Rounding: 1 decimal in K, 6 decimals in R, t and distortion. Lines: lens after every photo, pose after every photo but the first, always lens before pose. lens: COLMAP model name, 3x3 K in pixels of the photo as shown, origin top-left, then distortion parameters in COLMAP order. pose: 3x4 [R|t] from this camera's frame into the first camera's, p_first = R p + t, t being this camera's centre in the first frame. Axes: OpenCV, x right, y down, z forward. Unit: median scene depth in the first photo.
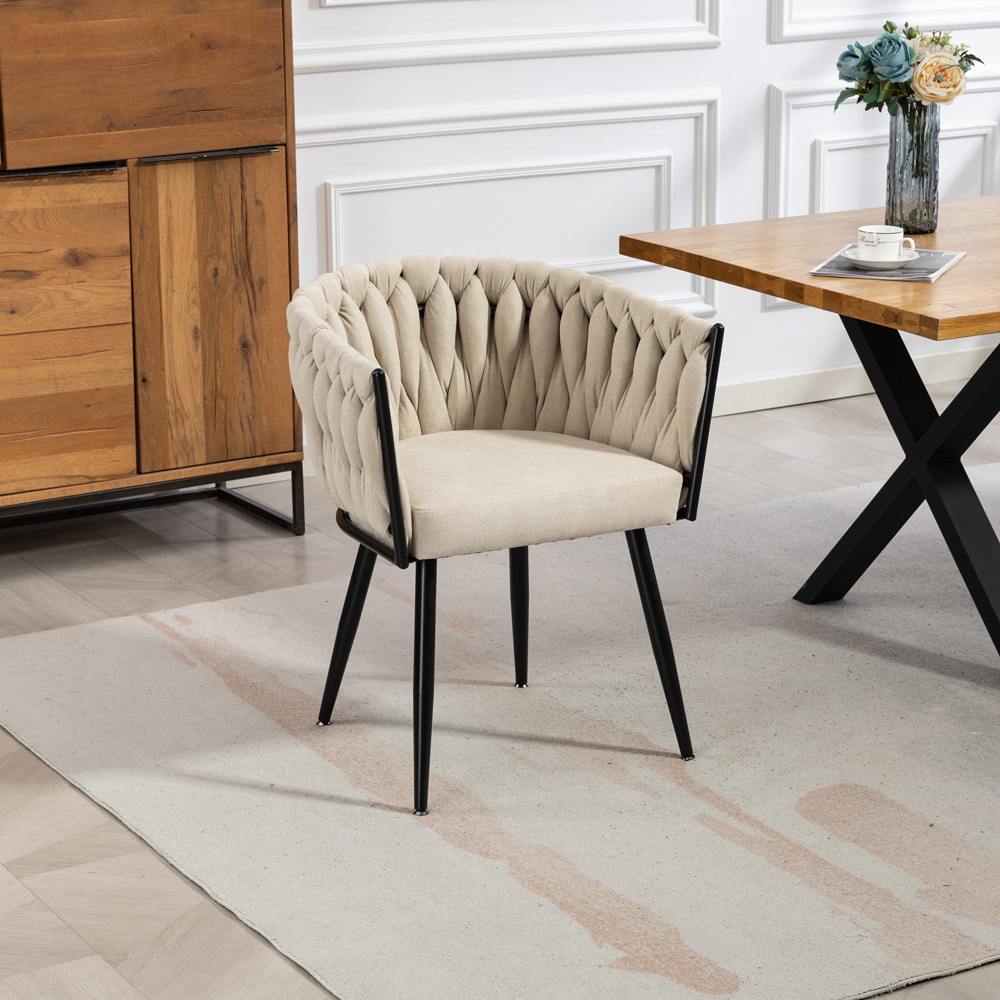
lens RADIAL K [[2608.7, 0, 500.0], [0, 2608.7, 500.0], [0, 0, 1]] dist [0.010700, 0.067947]
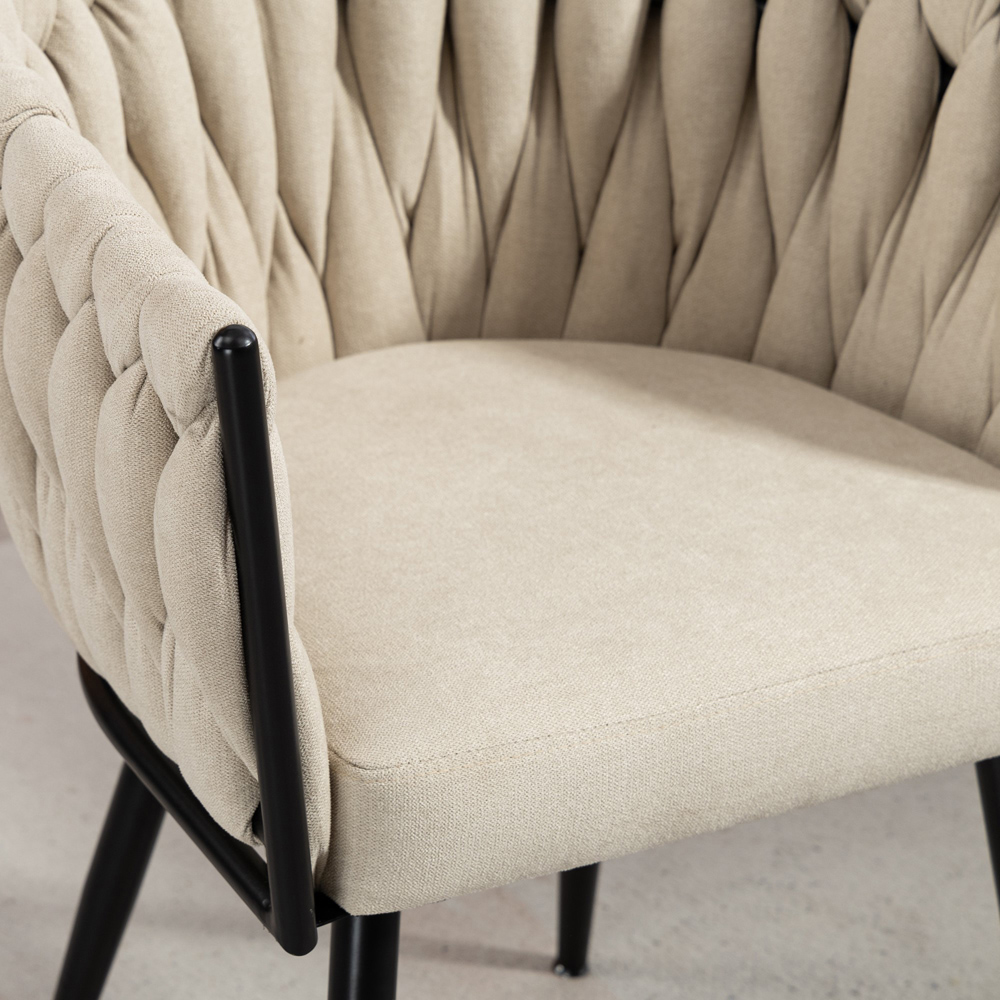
lens RADIAL K [[3382.8, 0, 237.2], [0, 3382.8, 500.1], [0, 0, 1]] dist [-0.001591, 0.593341]
pose [[0.999597, 0.023662, -0.015686, -0.030005], [-0.020536, 0.984185, 0.175948, -0.070598], [0.019601, -0.175555, 0.984274, 0.480747]]
